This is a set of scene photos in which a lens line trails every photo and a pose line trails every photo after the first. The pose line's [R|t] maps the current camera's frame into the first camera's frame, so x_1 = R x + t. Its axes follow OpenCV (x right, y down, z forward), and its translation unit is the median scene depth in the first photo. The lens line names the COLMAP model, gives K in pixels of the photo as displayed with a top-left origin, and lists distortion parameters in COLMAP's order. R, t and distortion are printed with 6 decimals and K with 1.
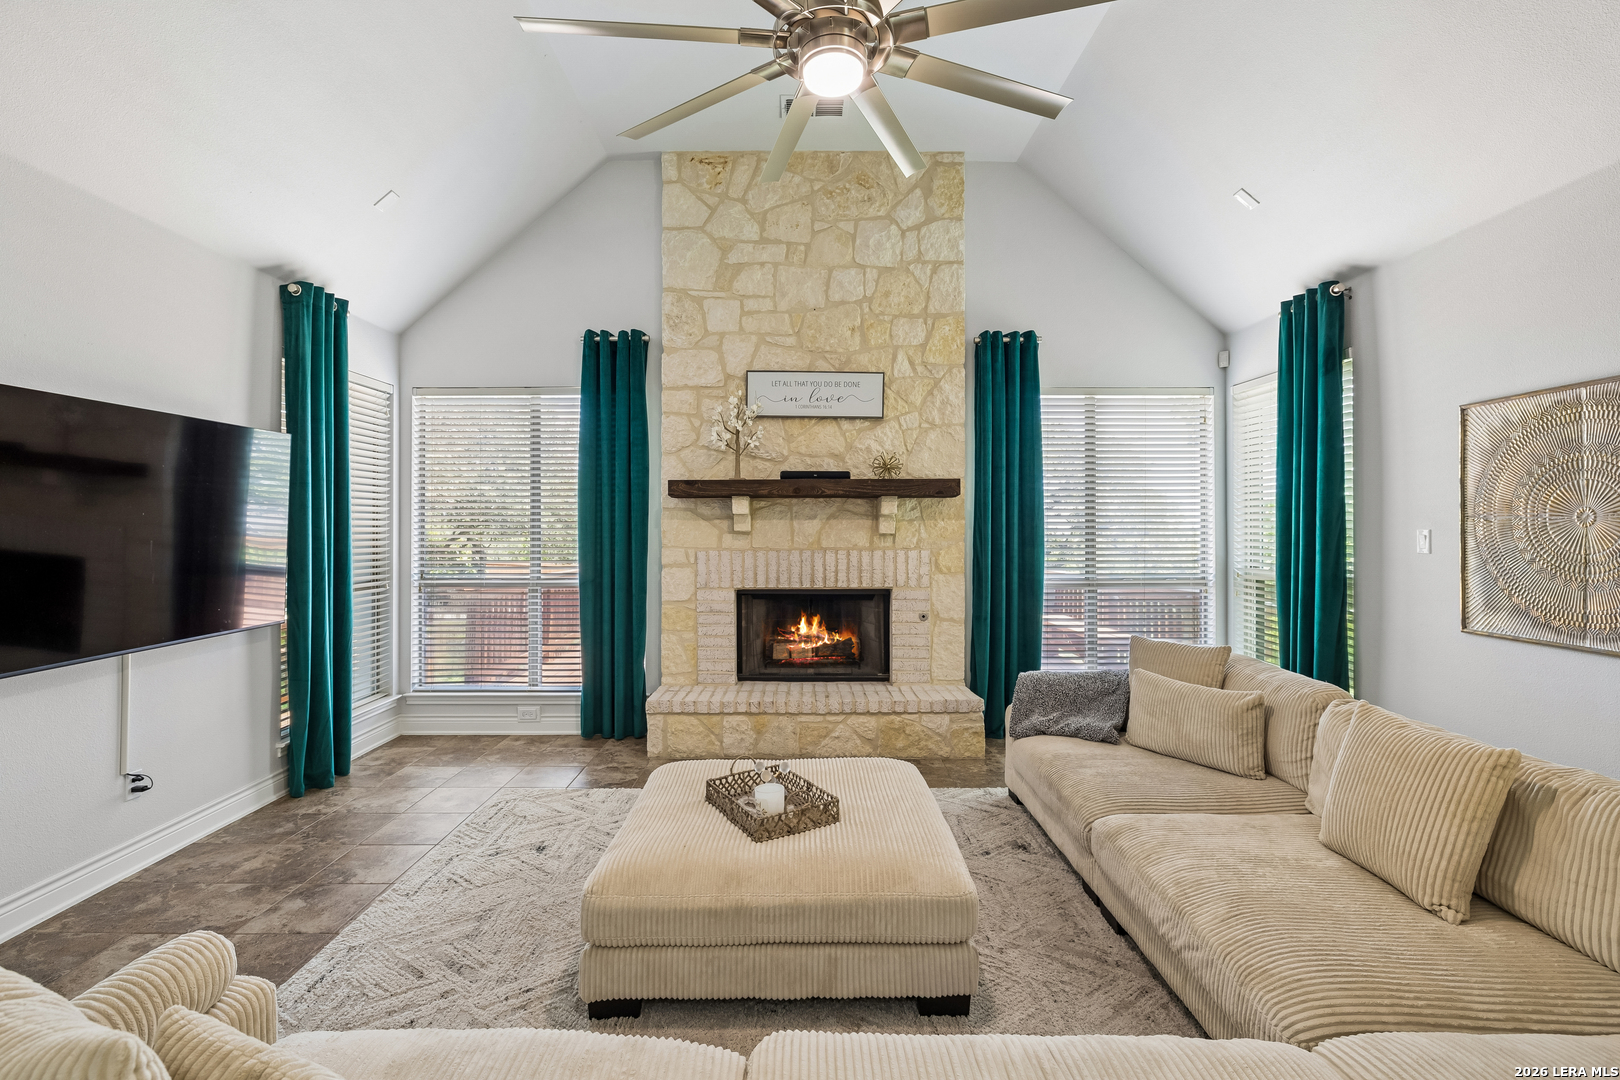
lens RADIAL K [[727.4, 0, 801.2], [0, 727.4, 518.4], [0, 0, 1]] dist [-0.004089, 0.000253]
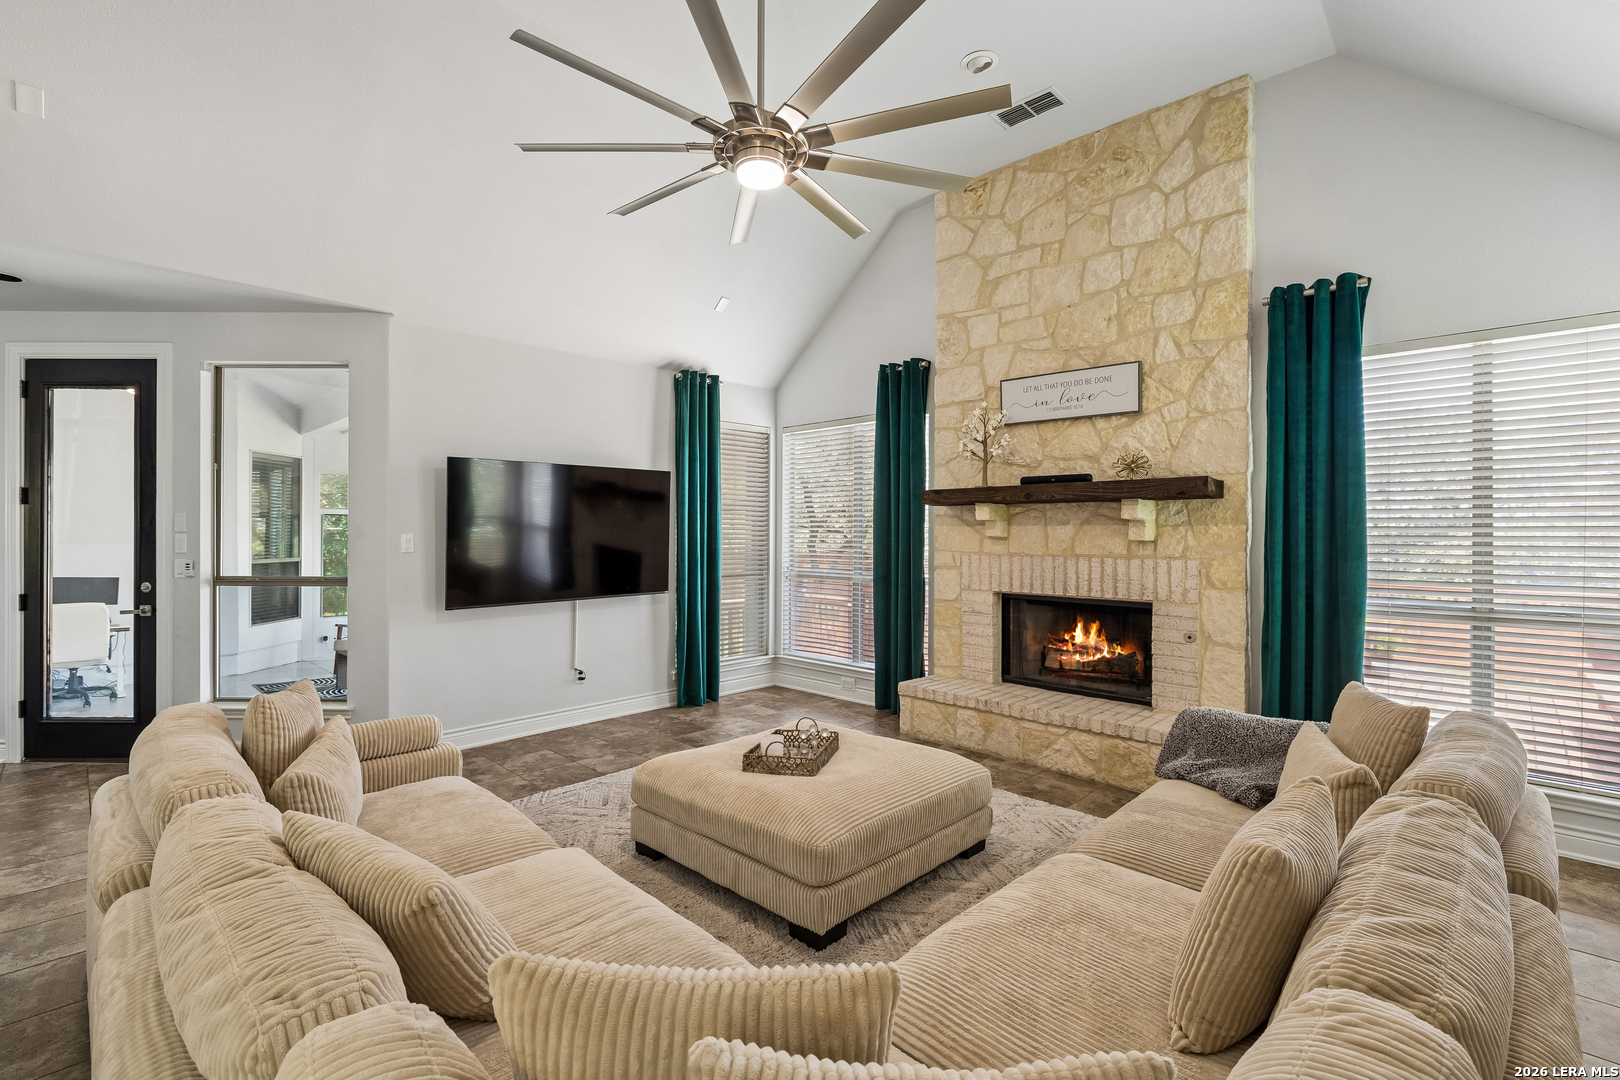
lens RADIAL K [[731.3, 0, 801.3], [0, 731.3, 525.1], [0, 0, 1]] dist [-0.000695, 0.000238]
pose [[0.712506, -0.003719, -0.701656, 0.445553], [0.004749, 0.999989, -0.000478, 0.000484], [0.701650, -0.002991, 0.712515, 0.062596]]
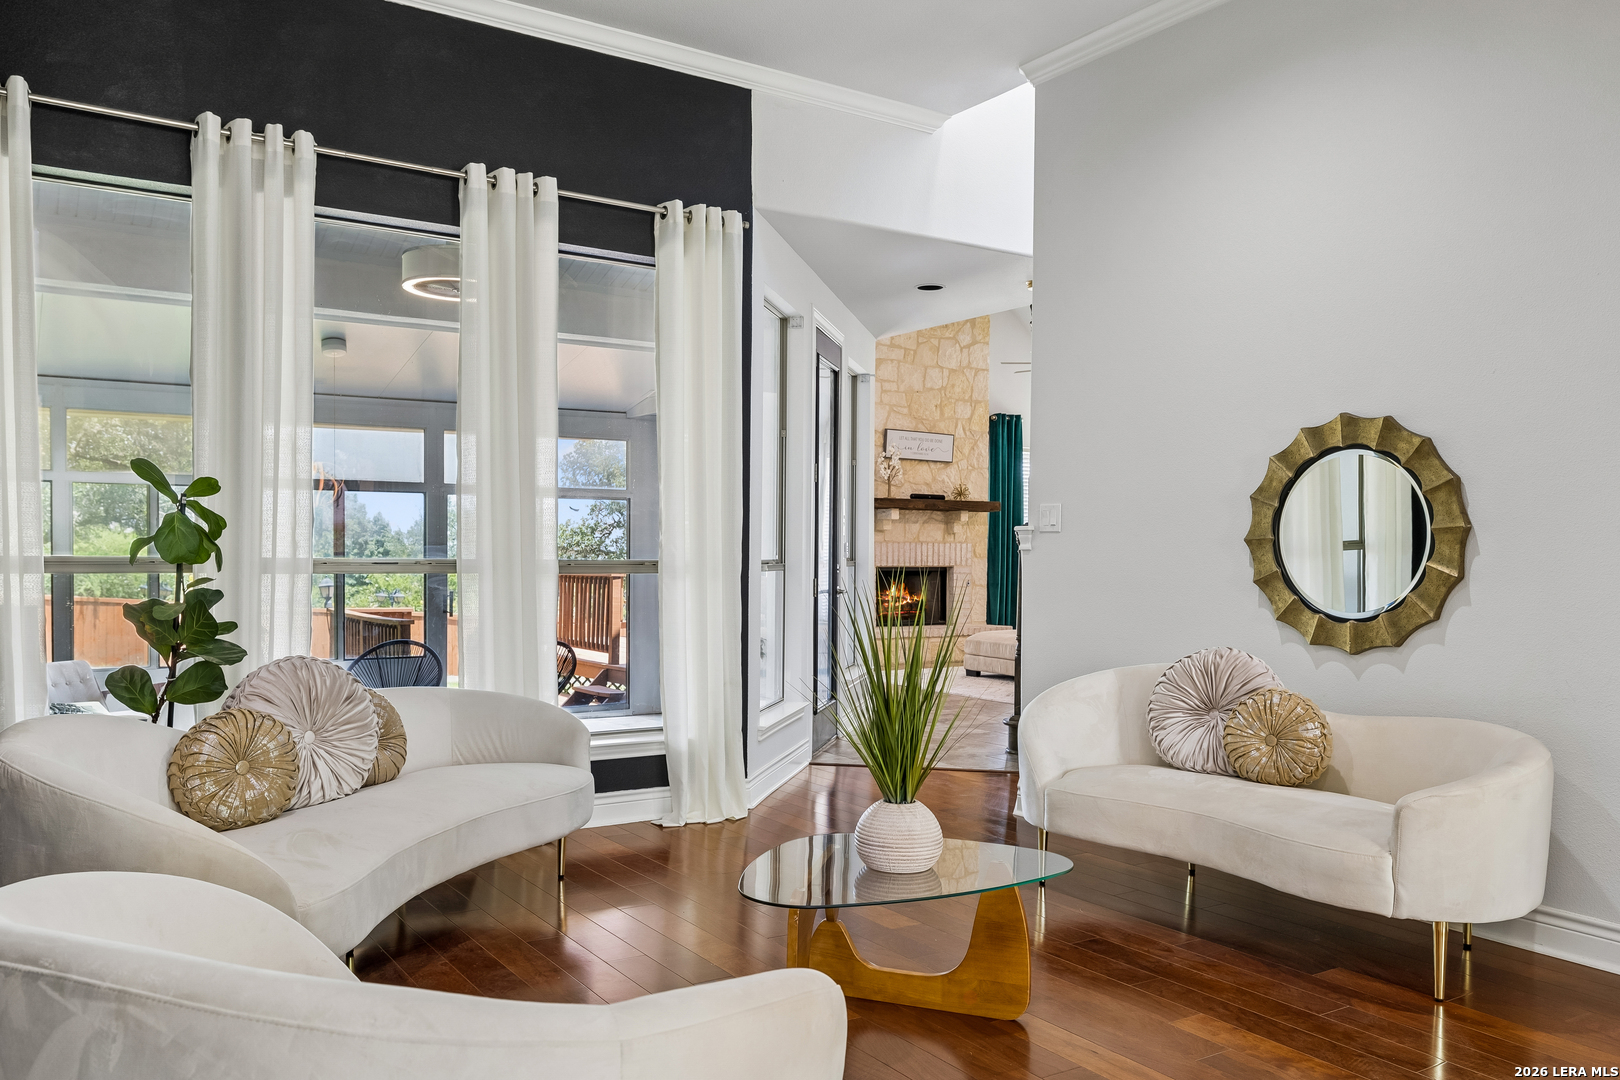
lens RADIAL K [[1241.1, 0, 810.0], [0, 1241.1, 540.0], [0, 0, 1]] dist [0.001551, 0.000028]
pose [[0.839336, 0.011951, 0.543481, -1.664615], [-0.020028, 0.999759, 0.008945, 0.017887], [-0.543244, -0.018392, 0.839374, -1.169418]]
